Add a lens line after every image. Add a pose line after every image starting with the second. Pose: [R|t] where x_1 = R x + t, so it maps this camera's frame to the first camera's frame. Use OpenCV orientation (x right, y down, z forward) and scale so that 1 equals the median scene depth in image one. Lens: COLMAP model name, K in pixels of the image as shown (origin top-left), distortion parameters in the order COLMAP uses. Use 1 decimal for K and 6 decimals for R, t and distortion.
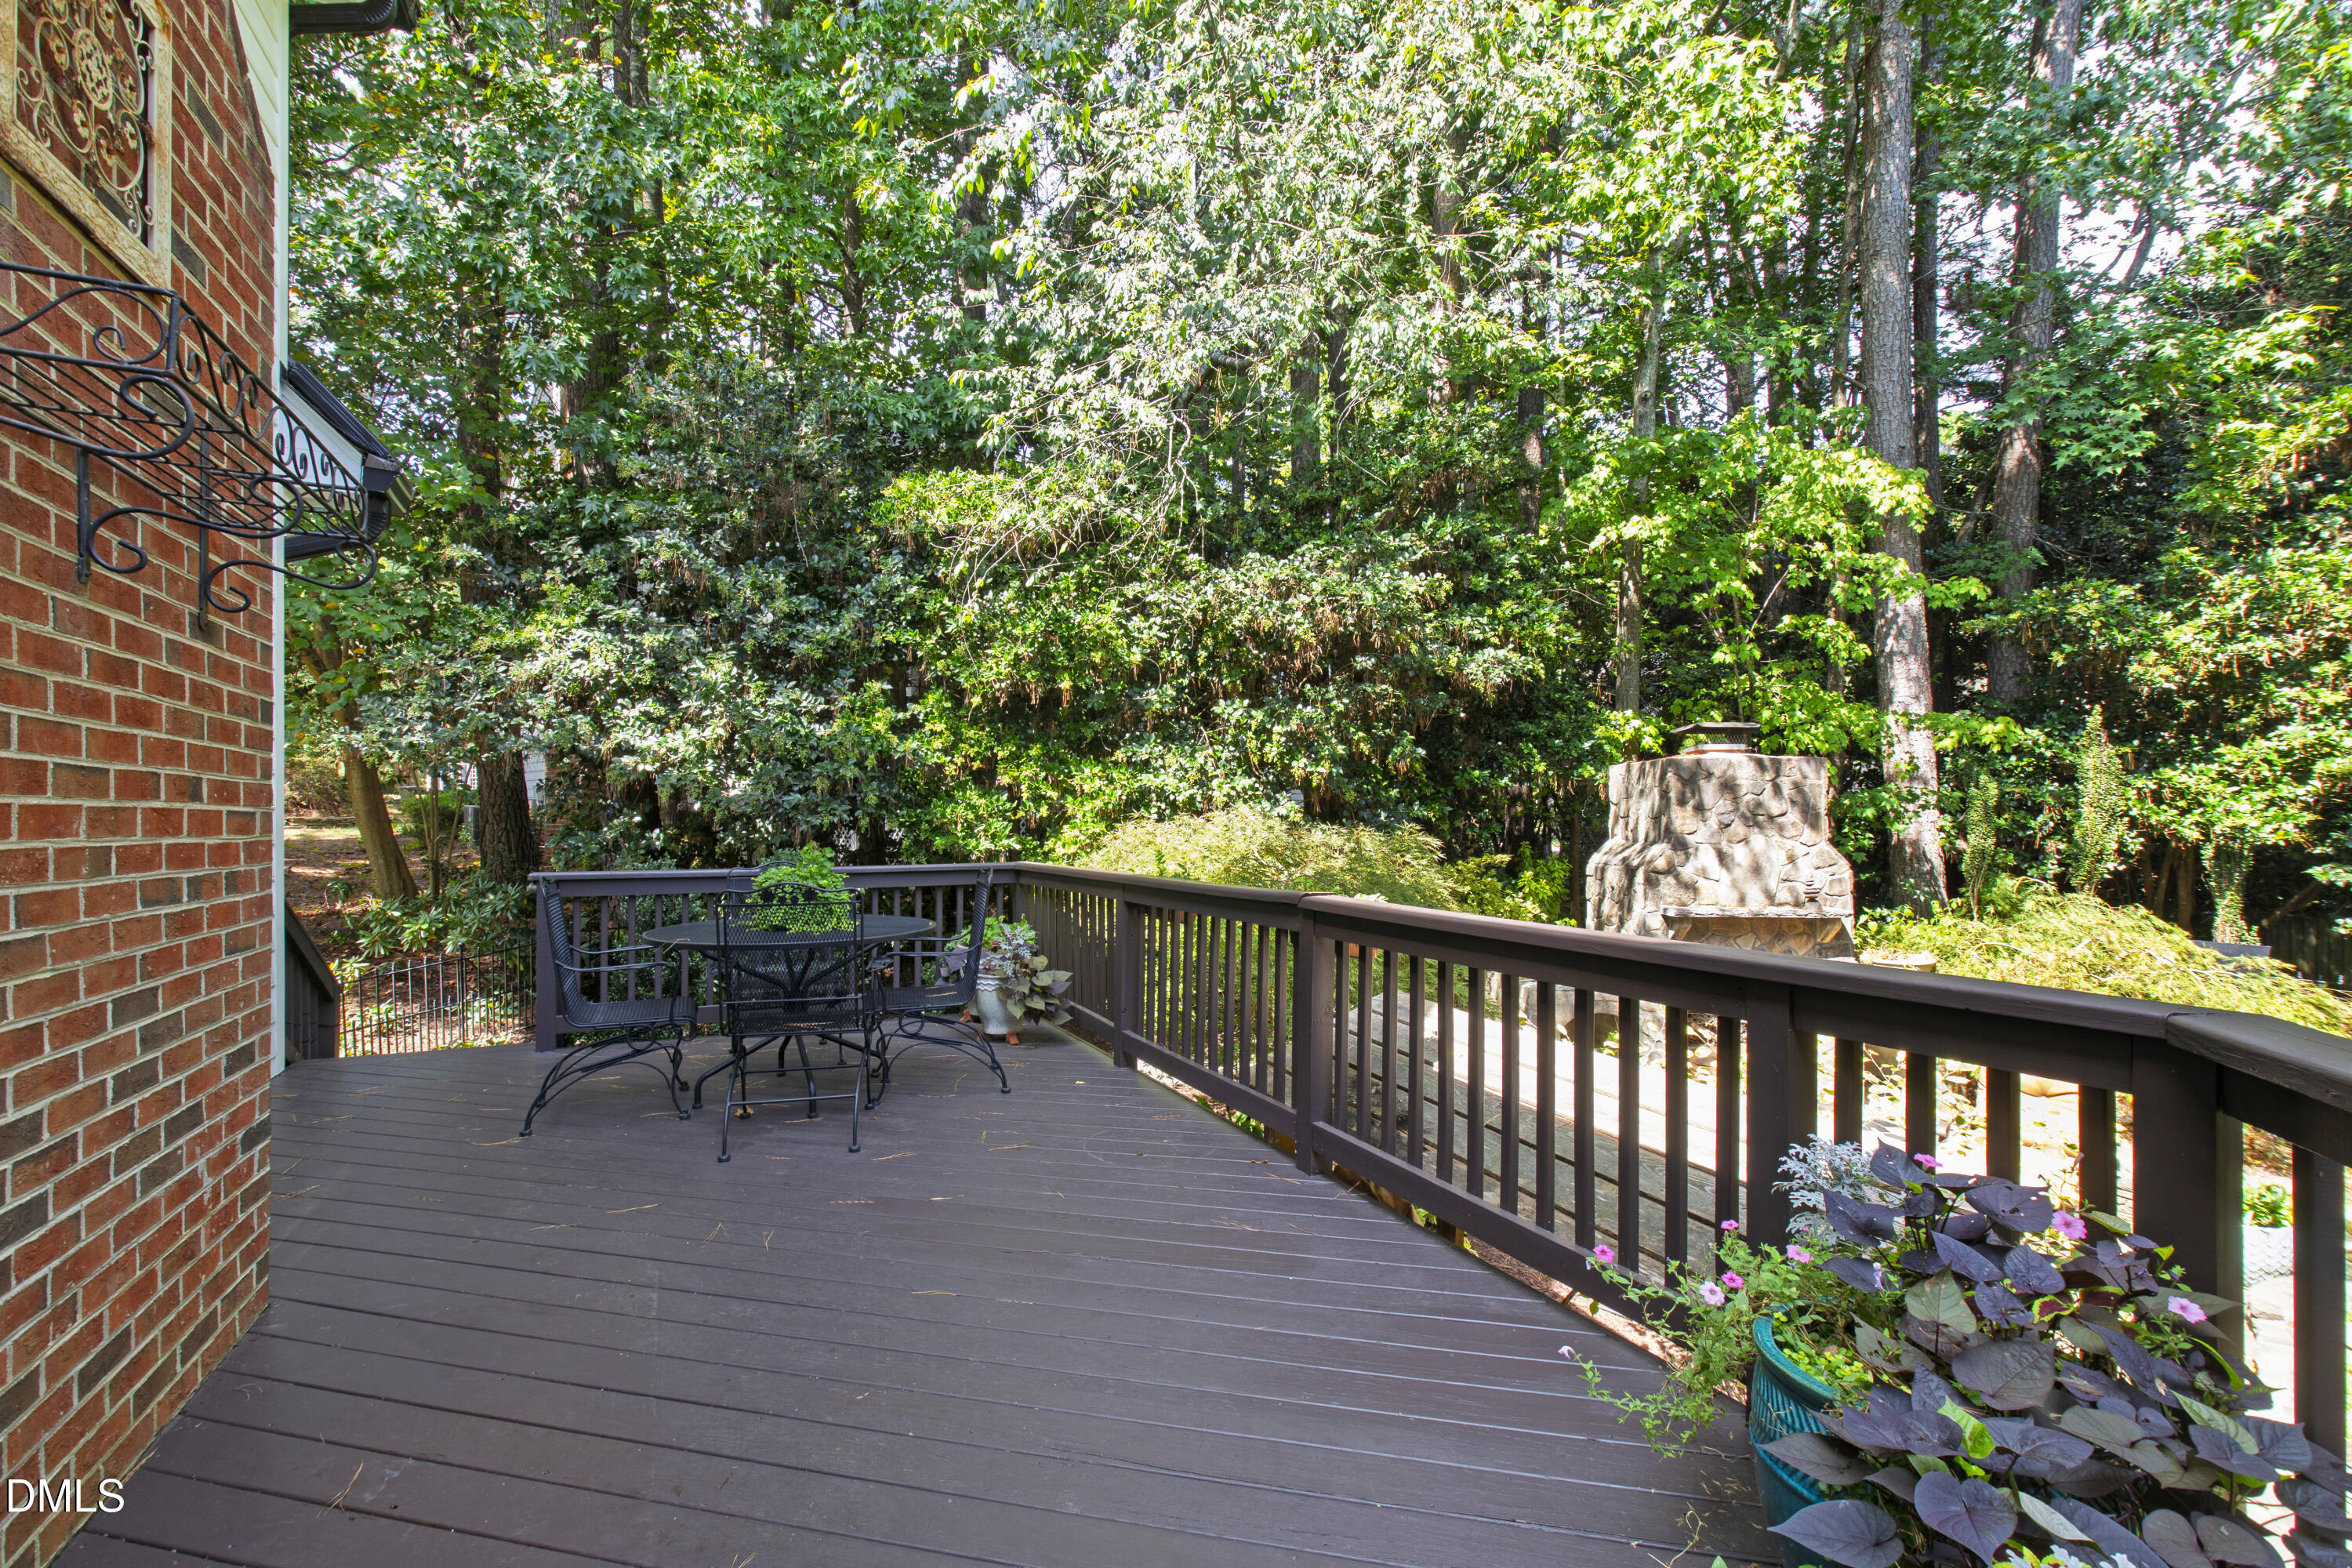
lens RADIAL K [[1023.1, 0, 1166.6], [0, 1023.1, 820.4], [0, 0, 1]] dist [-0.012889, -0.000023]
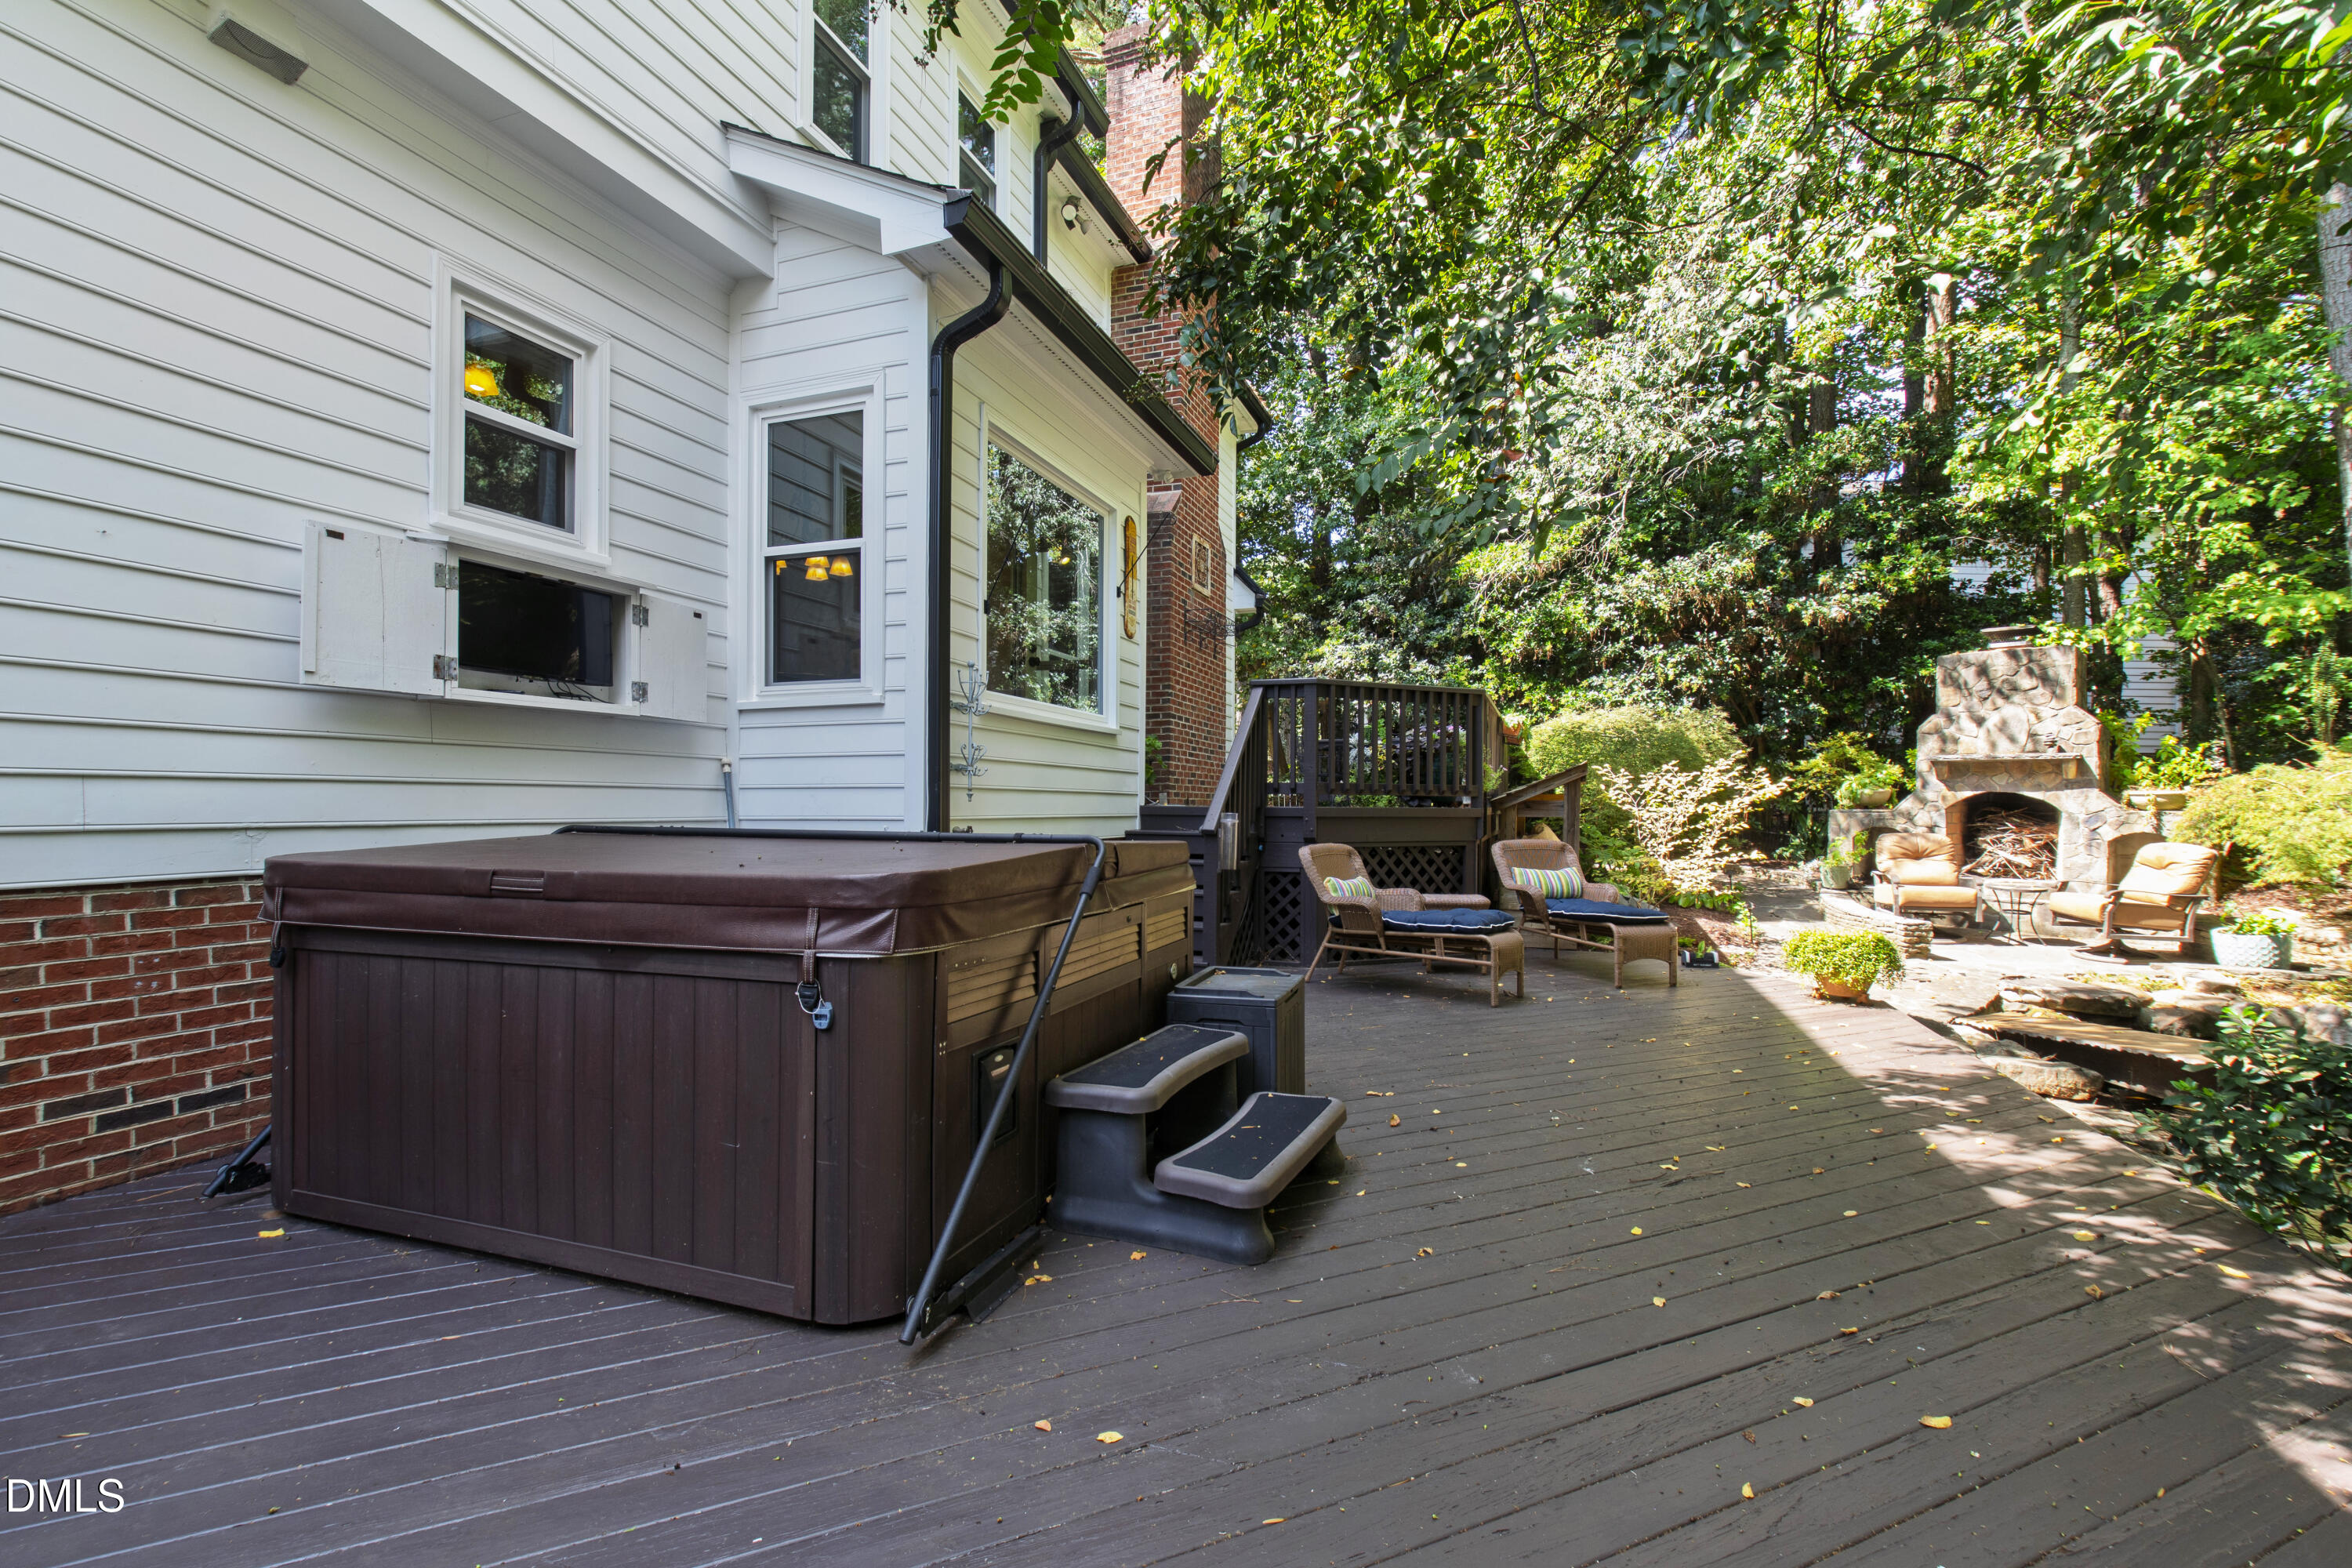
lens RADIAL K [[1023.1, 0, 1167.3], [0, 1023.1, 801.5], [0, 0, 1]] dist [-0.012889, -0.000023]
pose [[0.691902, 0.002826, -0.721986, 0.747684], [0.001395, 0.999985, 0.005251, 0.134740], [0.721990, -0.004640, 0.691888, -0.783867]]
